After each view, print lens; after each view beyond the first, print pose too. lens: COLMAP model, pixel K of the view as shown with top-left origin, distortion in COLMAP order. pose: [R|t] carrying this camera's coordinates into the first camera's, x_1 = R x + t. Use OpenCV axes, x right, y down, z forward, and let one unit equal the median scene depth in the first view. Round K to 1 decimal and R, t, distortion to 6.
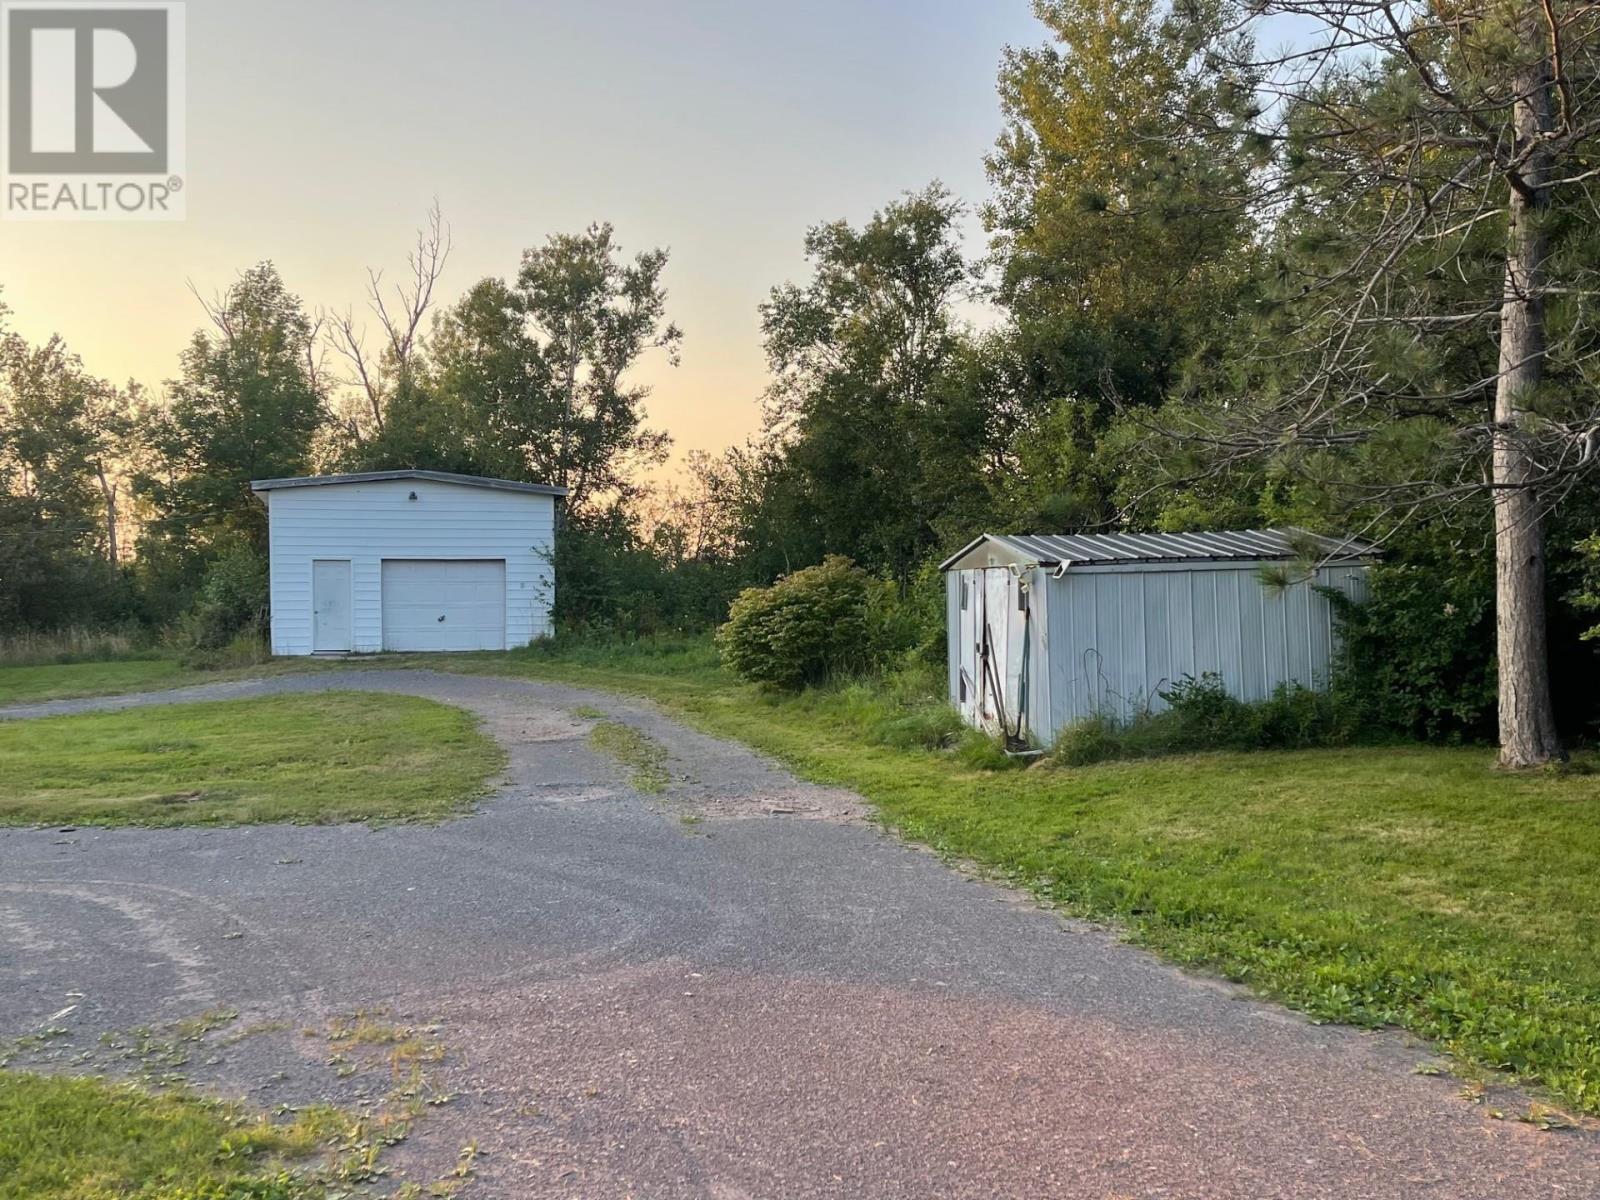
lens RADIAL K [[1488.5, 0, 802.6], [0, 1488.5, 621.7], [0, 0, 1]] dist [0.098017, -0.224208]
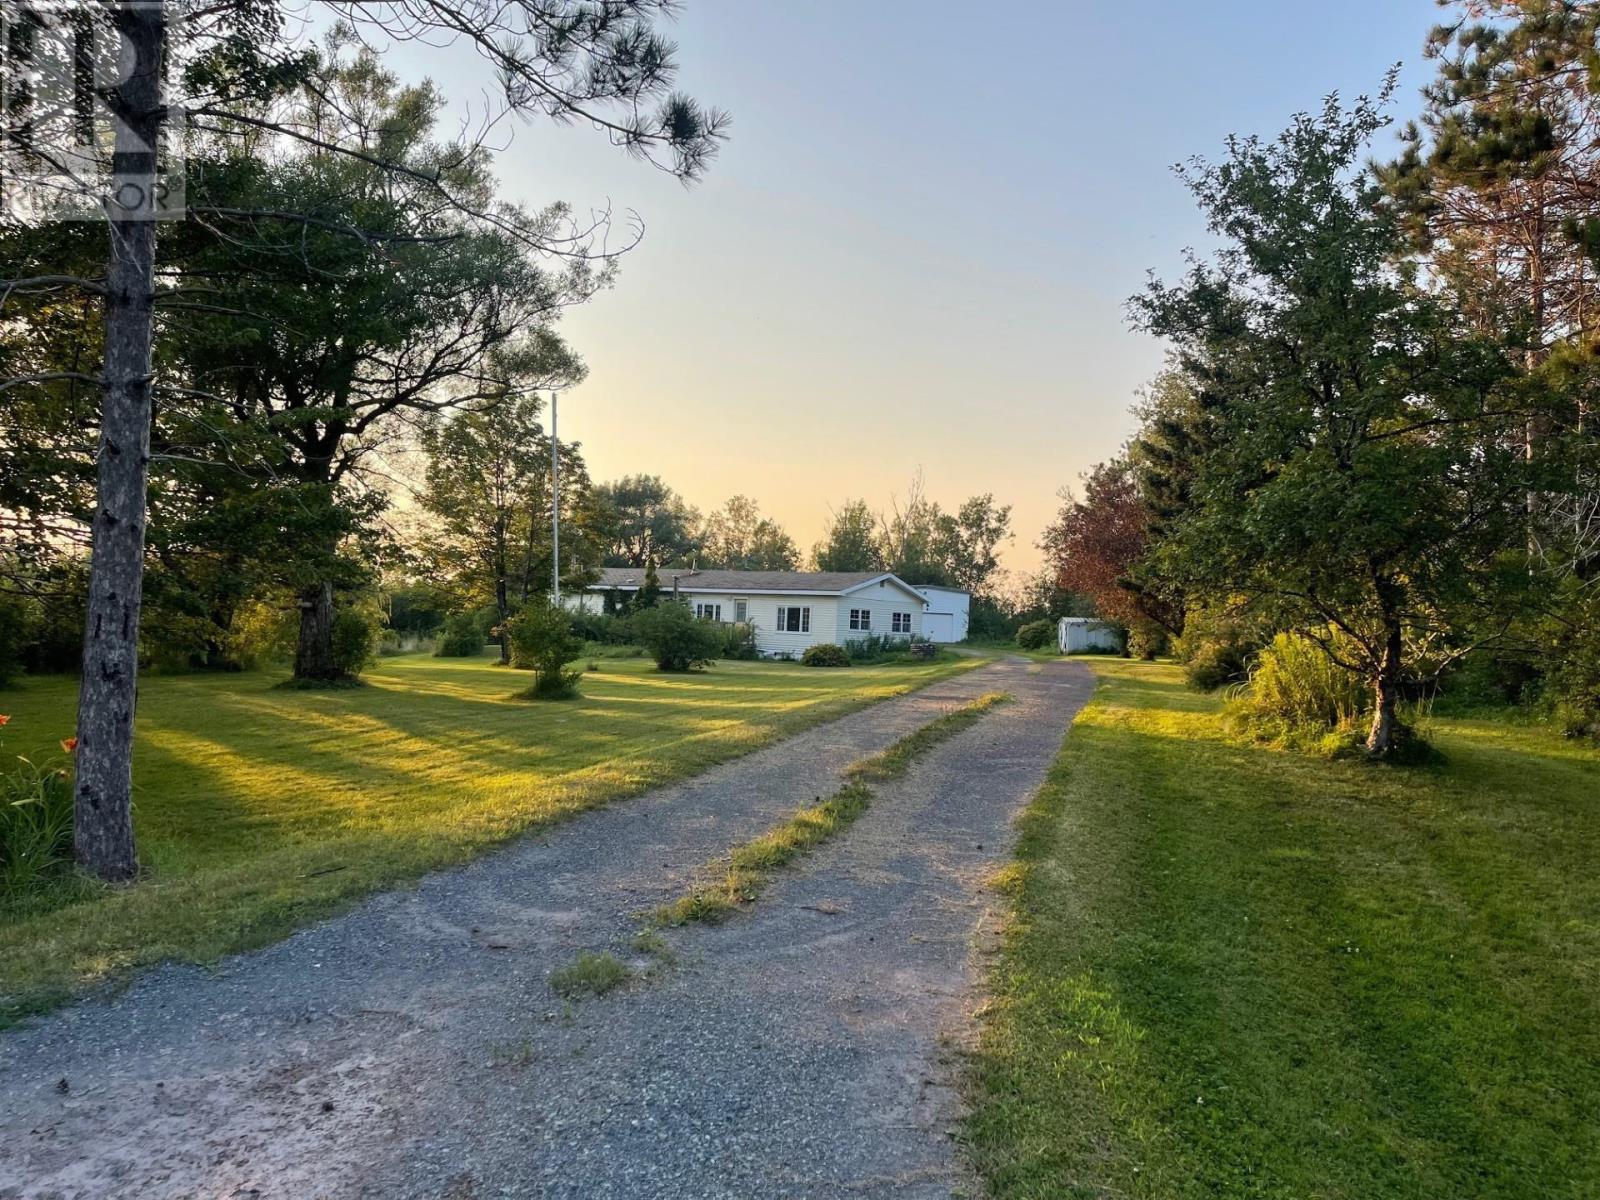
lens RADIAL K [[1205.6, 0, 809.2], [0, 1205.6, 610.8], [0, 0, 1]] dist [0.073476, -0.095414]
pose [[0.966325, 0.039574, -0.254263, 0.129165], [-0.048733, 0.998367, -0.029820, 0.036021], [0.252667, 0.041206, 0.966675, -1.299909]]
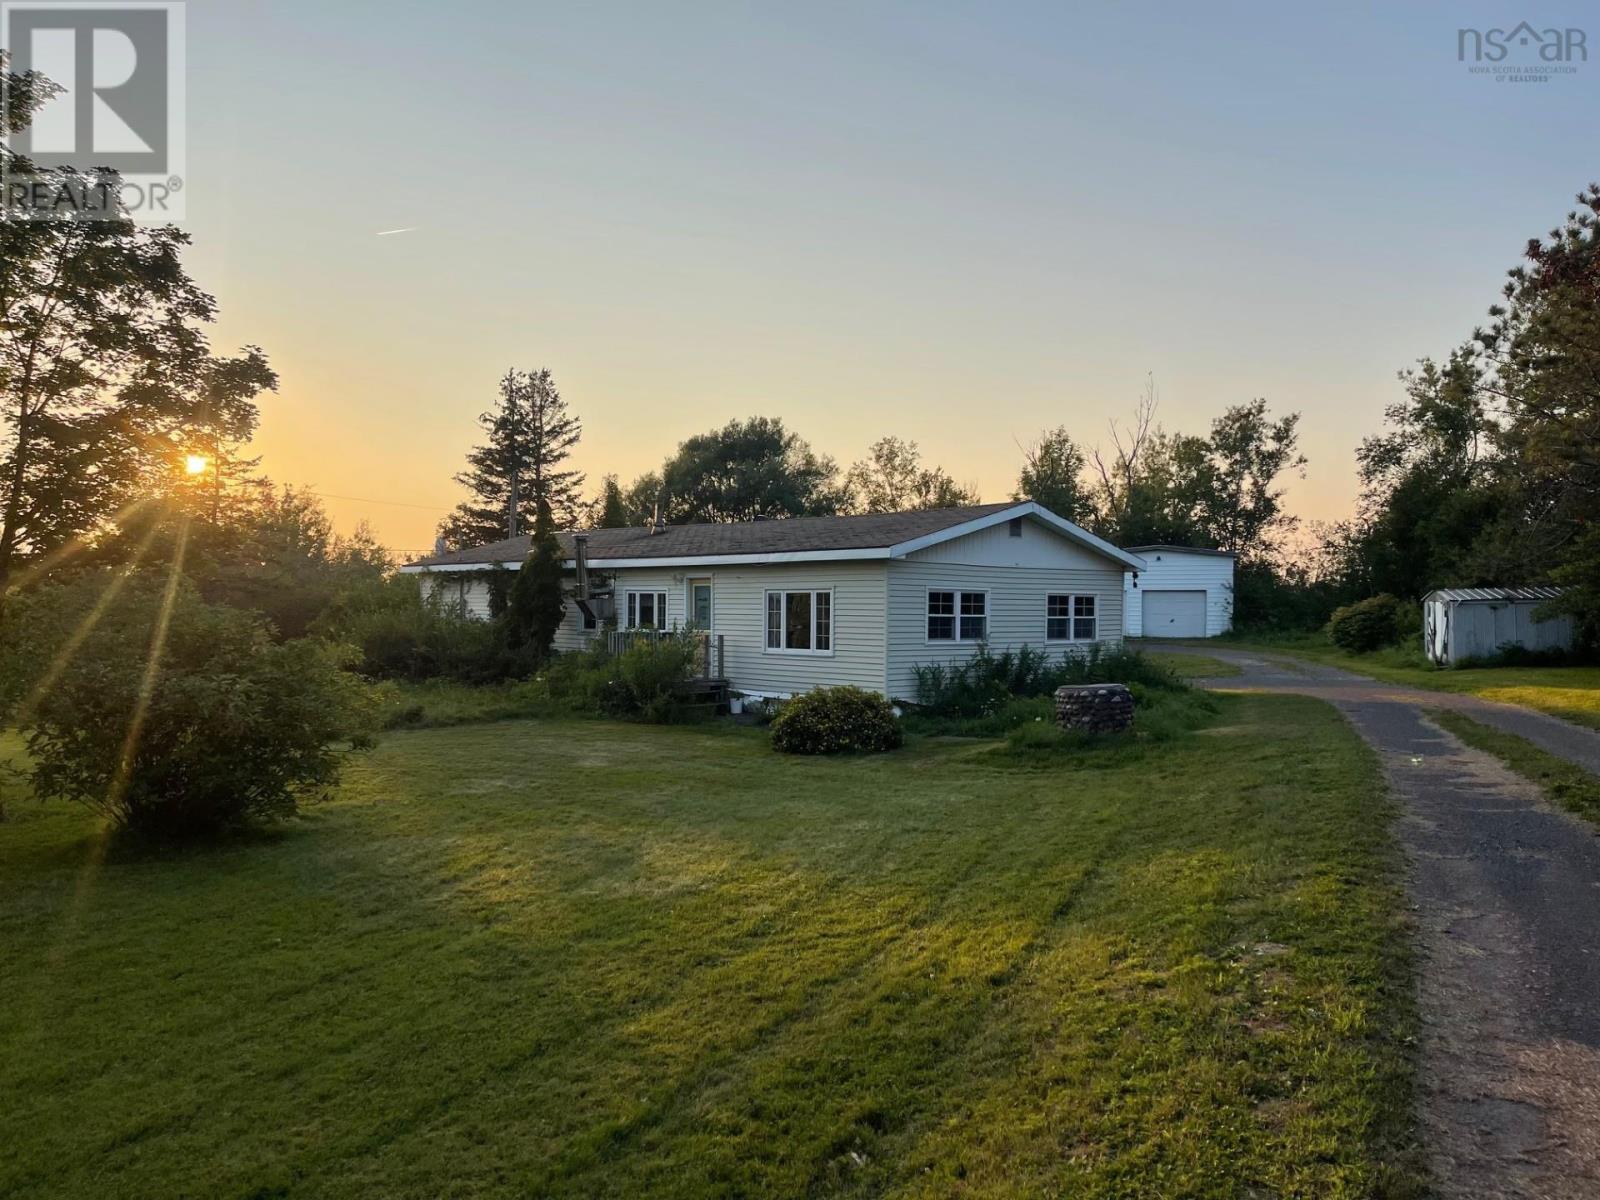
lens RADIAL K [[1205.6, 0, 809.2], [0, 1205.6, 610.8], [0, 0, 1]] dist [0.073476, -0.095414]
pose [[0.894716, 0.008843, -0.446549, 0.035674], [-0.015536, 0.999815, -0.011328, 0.008870], [0.446366, 0.017073, 0.894688, -0.537655]]
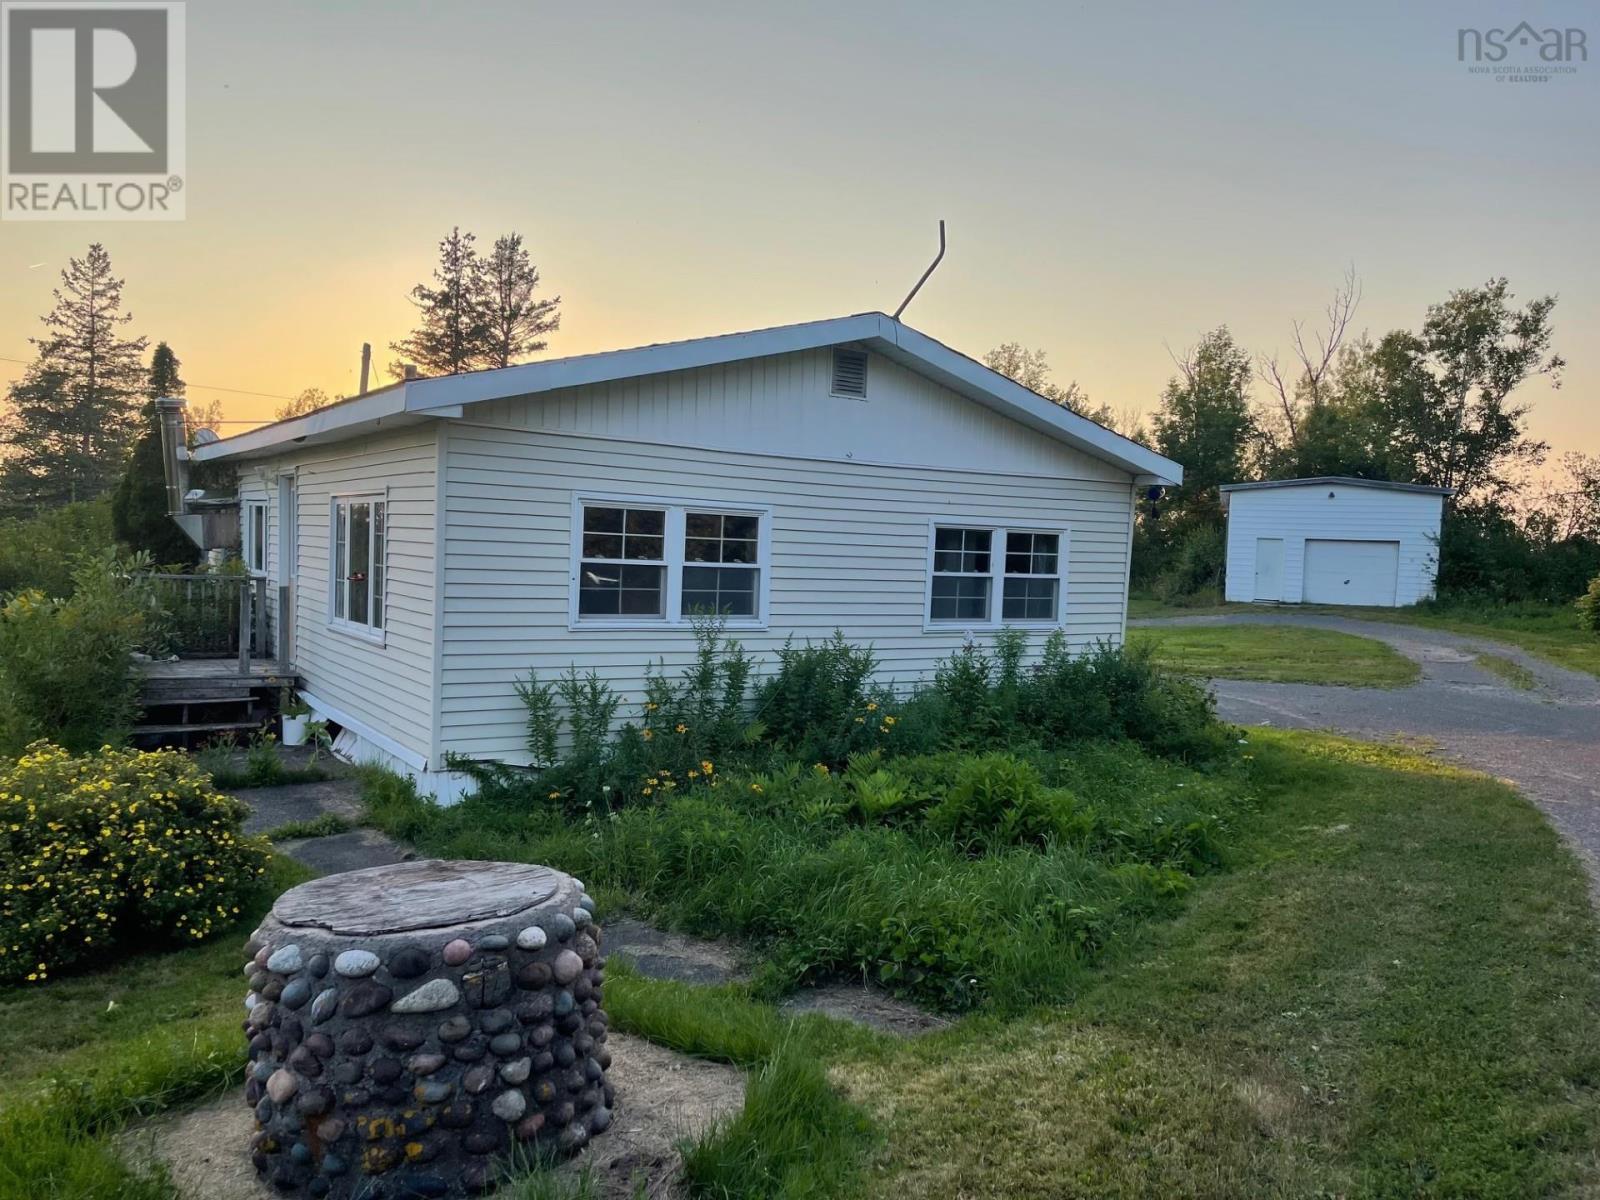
lens RADIAL K [[1204.7, 0, 796.2], [0, 1204.7, 608.0], [0, 0, 1]] dist [0.079777, -0.098757]
pose [[0.806295, 0.062703, -0.588180, 0.015174], [-0.048749, 0.998027, 0.039568, 0.001975], [0.589501, -0.003230, 0.807761, -0.202069]]
